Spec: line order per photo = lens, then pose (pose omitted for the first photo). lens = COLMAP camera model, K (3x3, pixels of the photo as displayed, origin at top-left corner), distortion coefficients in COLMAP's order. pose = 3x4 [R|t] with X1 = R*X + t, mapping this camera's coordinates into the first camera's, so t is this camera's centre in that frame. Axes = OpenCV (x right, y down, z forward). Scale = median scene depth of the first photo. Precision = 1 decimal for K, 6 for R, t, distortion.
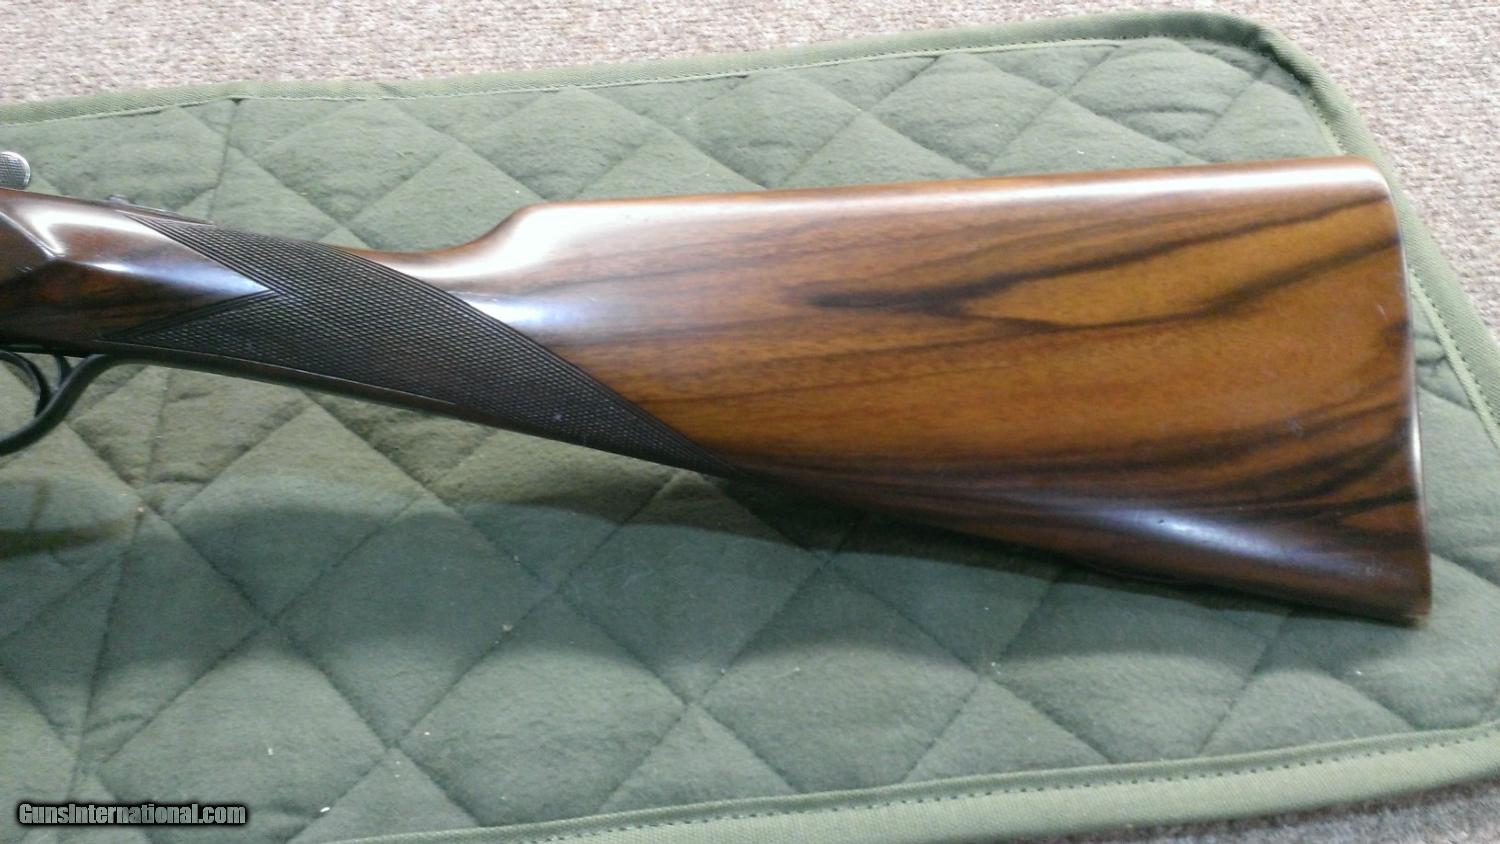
lens RADIAL K [[1239.5, 0, 738.2], [0, 1239.5, 430.8], [0, 0, 1]] dist [0.121434, -0.220030]
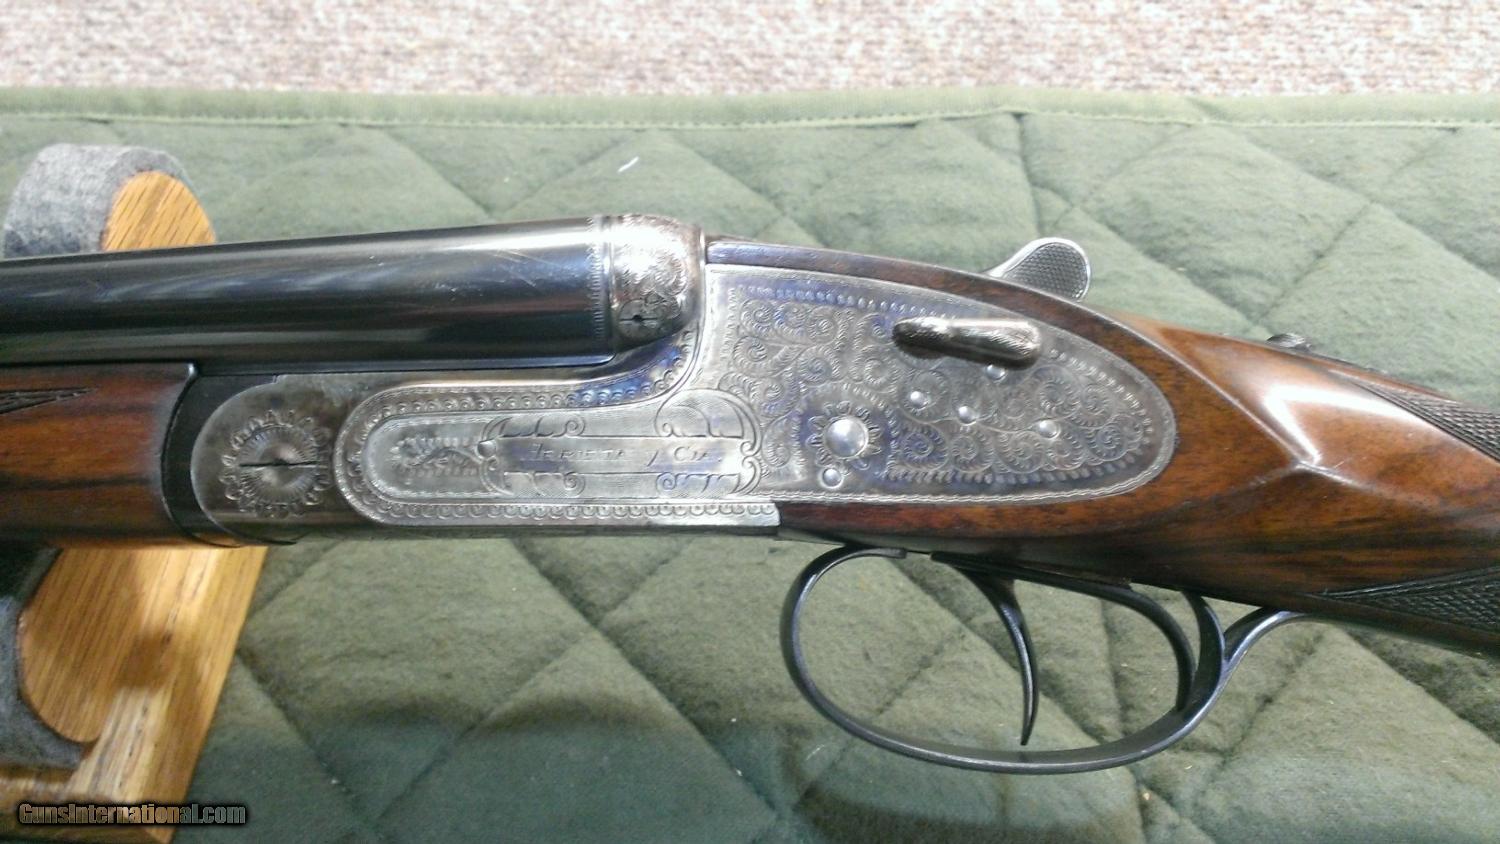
lens RADIAL K [[1239.5, 0, 738.2], [0, 1239.5, 430.8], [0, 0, 1]] dist [0.121434, -0.220030]
pose [[0.995783, 0.084212, -0.036406, -0.783533], [-0.082235, 0.995215, 0.052765, -0.164105], [0.040676, -0.049548, 0.997943, 0.412764]]
